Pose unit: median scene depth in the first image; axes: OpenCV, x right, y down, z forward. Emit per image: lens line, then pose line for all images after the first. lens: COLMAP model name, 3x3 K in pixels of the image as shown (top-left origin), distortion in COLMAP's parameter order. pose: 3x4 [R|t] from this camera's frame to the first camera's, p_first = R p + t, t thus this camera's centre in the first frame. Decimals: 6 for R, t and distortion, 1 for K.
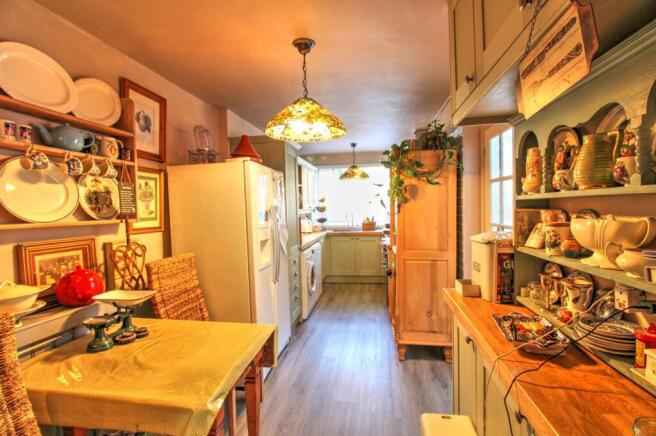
lens RADIAL K [[302.9, 0, 328.2], [0, 302.9, 220.2], [0, 0, 1]] dist [-0.003348, -0.000373]
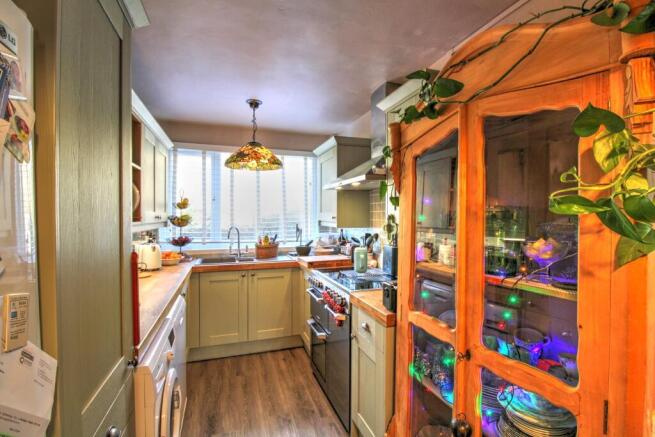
lens RADIAL K [[302.5, 0, 326.2], [0, 302.5, 215.3], [0, 0, 1]] dist [-0.003348, -0.000373]
pose [[0.888222, 0.019808, 0.458987, -0.041185], [0.000836, 0.998999, -0.044730, -0.023634], [-0.459414, 0.040114, 0.887316, 0.428936]]
